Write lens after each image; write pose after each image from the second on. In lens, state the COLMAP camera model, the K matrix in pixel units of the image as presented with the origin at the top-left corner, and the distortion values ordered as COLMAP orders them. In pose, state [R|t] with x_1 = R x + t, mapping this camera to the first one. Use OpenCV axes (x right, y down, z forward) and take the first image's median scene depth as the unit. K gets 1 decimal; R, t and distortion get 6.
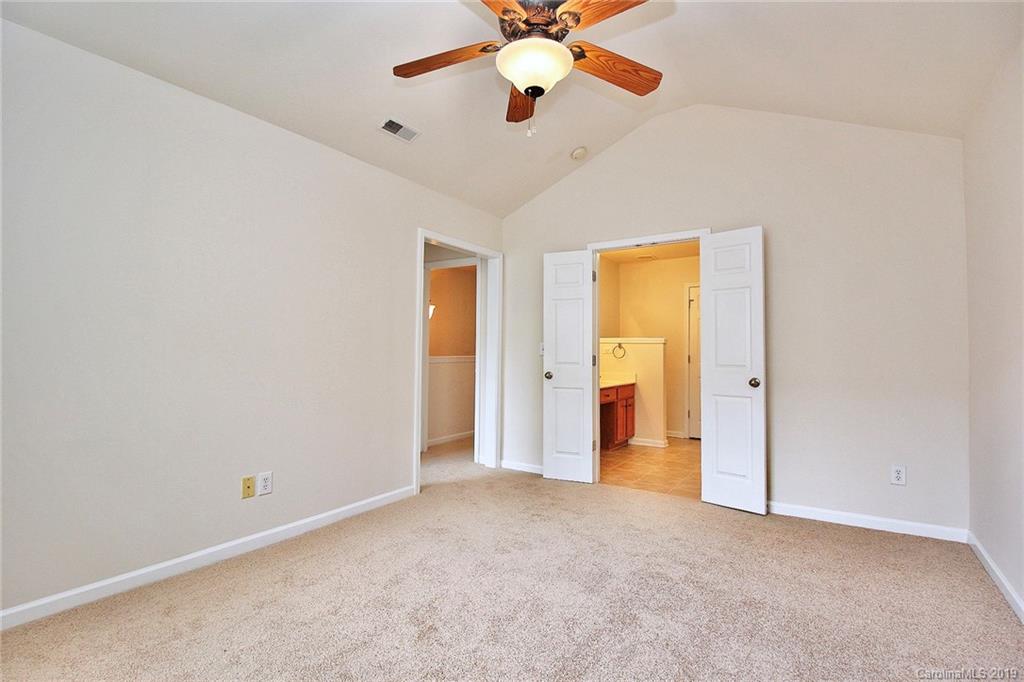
lens RADIAL K [[480.7, 0, 512.0], [0, 480.7, 341.0], [0, 0, 1]] dist [0.001845, -0.014403]
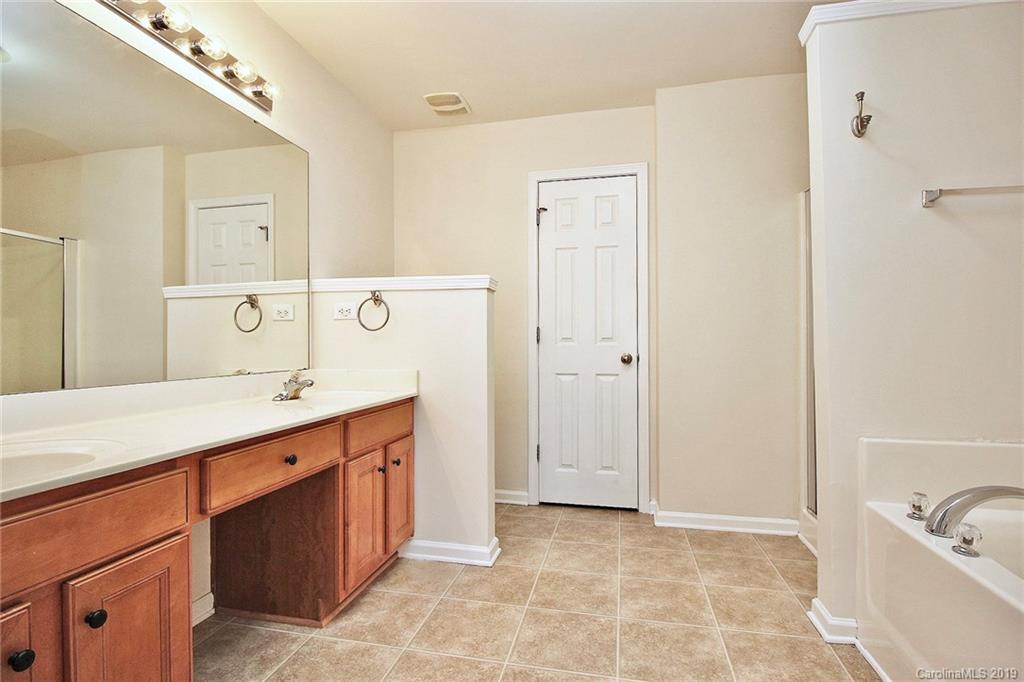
lens RADIAL K [[480.7, 0, 512.0], [0, 480.7, 341.0], [0, 0, 1]] dist [0.001845, -0.014403]
pose [[0.932261, -0.007379, 0.361710, 0.190560], [0.002108, 0.999886, 0.014967, 0.039028], [-0.361779, -0.013191, 0.932170, 0.621318]]
